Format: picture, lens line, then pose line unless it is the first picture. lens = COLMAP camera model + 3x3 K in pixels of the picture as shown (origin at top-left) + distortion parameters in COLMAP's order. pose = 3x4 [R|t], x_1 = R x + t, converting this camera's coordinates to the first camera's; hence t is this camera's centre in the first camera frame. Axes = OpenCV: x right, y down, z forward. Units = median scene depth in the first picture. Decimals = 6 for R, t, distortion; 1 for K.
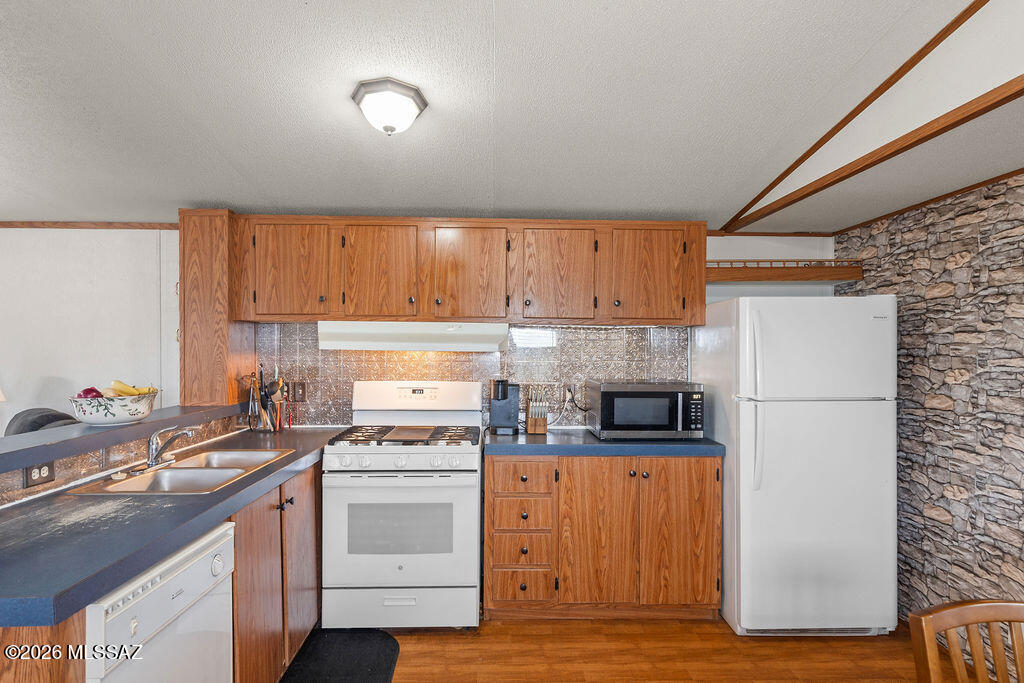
lens RADIAL K [[576.4, 0, 518.0], [0, 576.4, 349.1], [0, 0, 1]] dist [-0.002359, 0.002523]
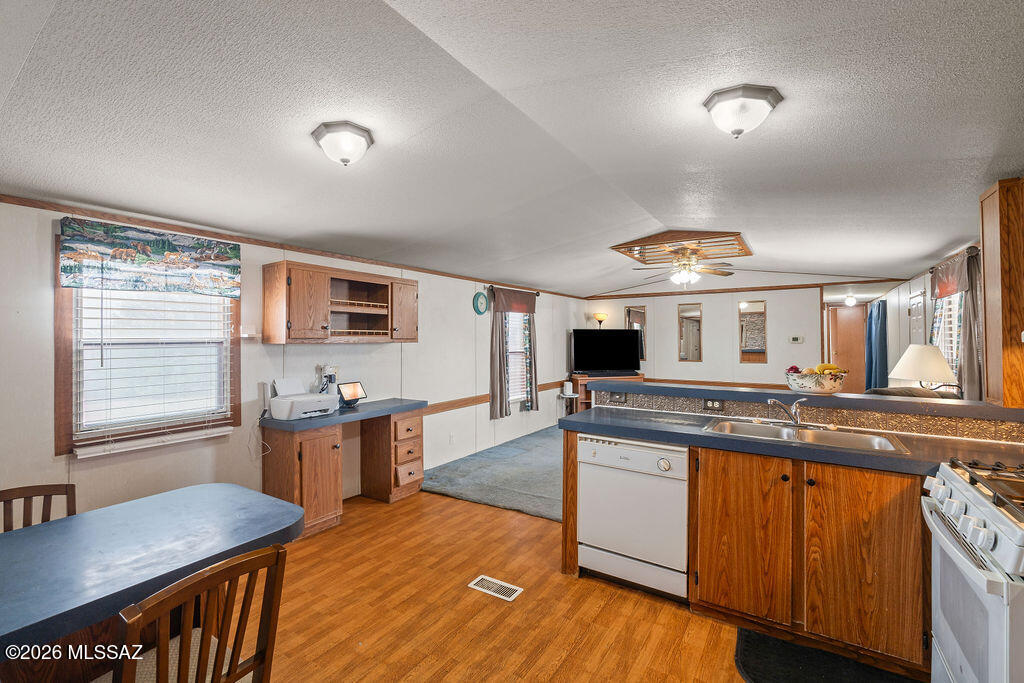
lens RADIAL K [[451.5, 0, 506.1], [0, 451.5, 334.7], [0, 0, 1]] dist [0.003403, -0.000071]
pose [[-0.571597, -0.005458, -0.820516, 0.500800], [-0.000053, 0.999978, -0.006614, -0.002604], [0.820534, -0.003737, -0.571585, 0.825352]]
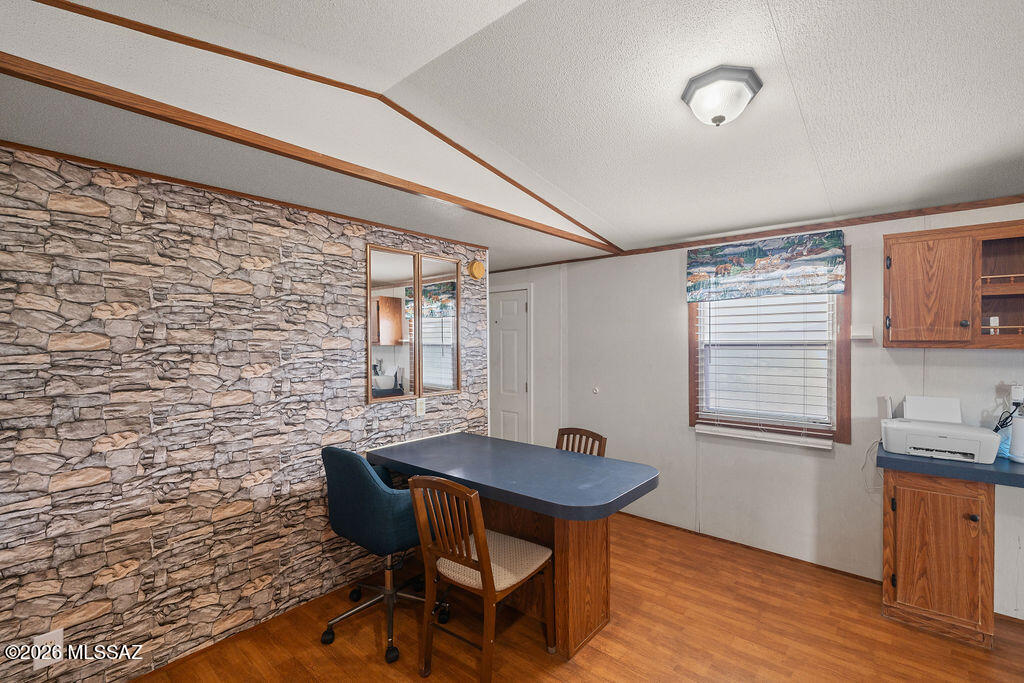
lens RADIAL K [[451.5, 0, 512.9], [0, 451.5, 345.9], [0, 0, 1]] dist [0.003403, -0.000071]
pose [[-0.749668, -0.005858, 0.661788, -0.099184], [0.003825, 0.999906, 0.013185, -0.004615], [-0.661803, 0.012415, -0.749575, 0.814430]]
